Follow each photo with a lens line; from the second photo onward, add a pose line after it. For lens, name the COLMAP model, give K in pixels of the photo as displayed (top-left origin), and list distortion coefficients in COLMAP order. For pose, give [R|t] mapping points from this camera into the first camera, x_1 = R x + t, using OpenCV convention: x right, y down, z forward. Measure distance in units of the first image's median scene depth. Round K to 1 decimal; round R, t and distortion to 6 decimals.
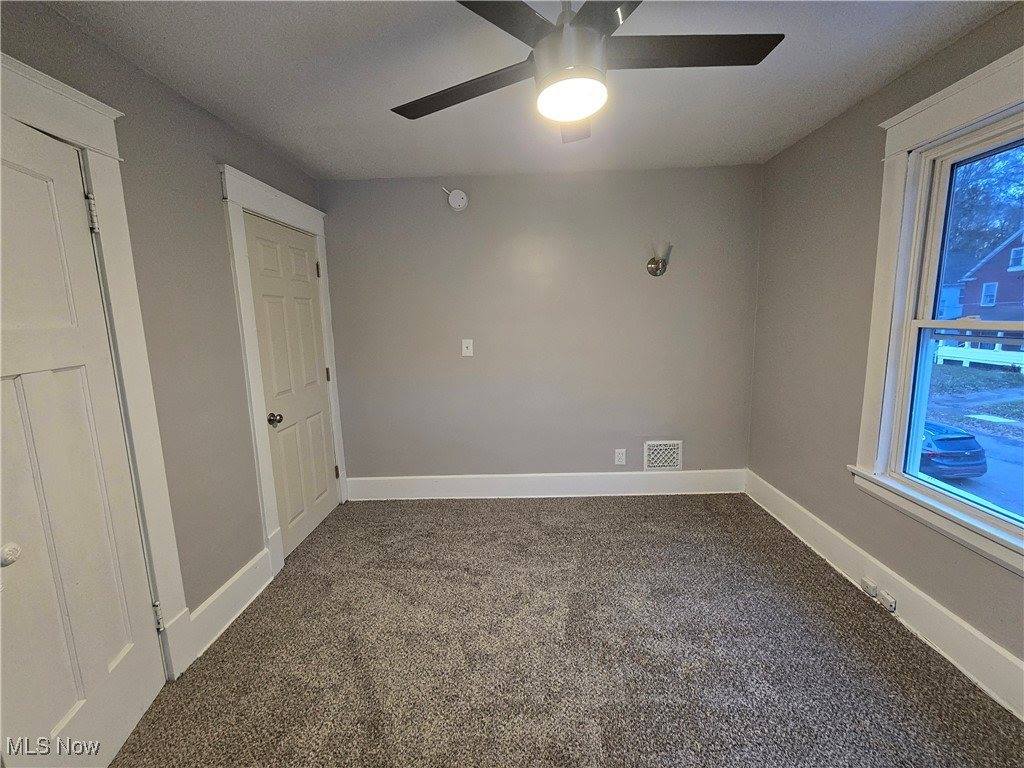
lens RADIAL K [[424.2, 0, 517.1], [0, 424.2, 376.5], [0, 0, 1]] dist [0.001126, 0.000135]
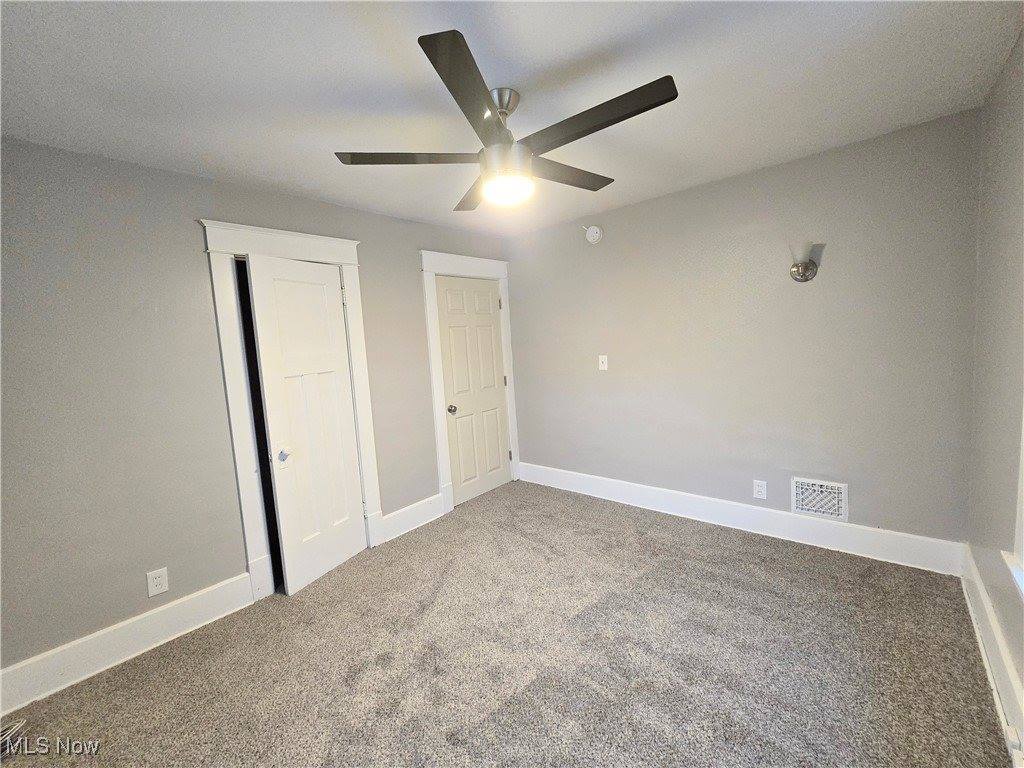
lens RADIAL K [[424.2, 0, 517.1], [0, 424.2, 376.5], [0, 0, 1]] dist [0.001126, 0.000135]
pose [[0.769045, 0.036171, -0.638170, 0.543257], [-0.049387, 0.998775, -0.002905, -0.021543], [0.637284, 0.033752, 0.769890, -0.006886]]
